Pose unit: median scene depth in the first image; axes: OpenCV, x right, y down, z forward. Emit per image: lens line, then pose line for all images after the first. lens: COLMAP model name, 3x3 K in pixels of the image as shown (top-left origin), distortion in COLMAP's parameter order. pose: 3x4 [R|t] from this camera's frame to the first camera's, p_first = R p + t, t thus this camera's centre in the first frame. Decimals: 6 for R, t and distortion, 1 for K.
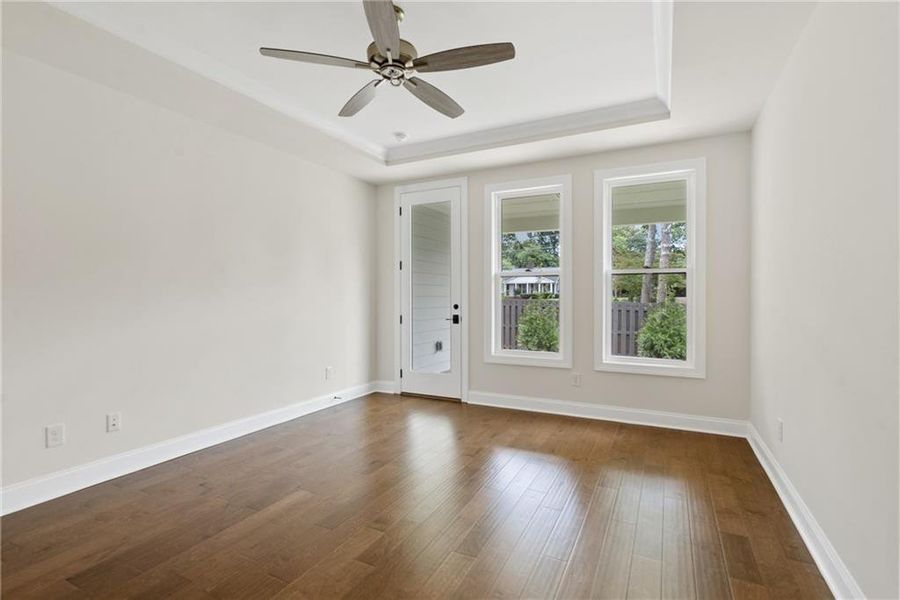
lens RADIAL K [[428.4, 0, 450.3], [0, 428.4, 296.0], [0, 0, 1]] dist [-0.001533, 0.000205]
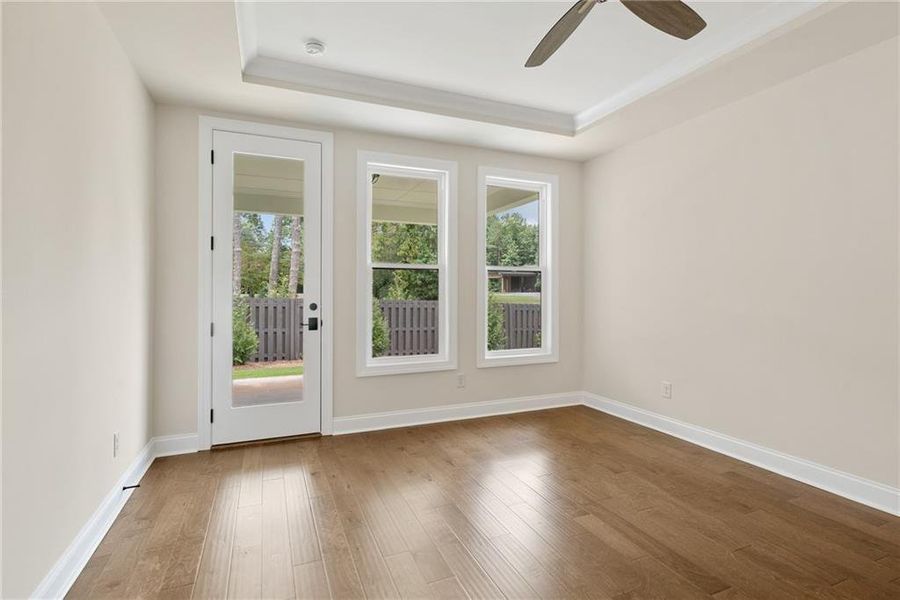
lens RADIAL K [[436.8, 0, 449.6], [0, 436.8, 287.7], [0, 0, 1]] dist [-0.001684, 0.000141]
pose [[0.645493, 0.006922, 0.763735, -0.417723], [0.000239, 0.999957, -0.009266, -0.000515], [-0.763766, 0.006163, 0.645464, 0.355500]]
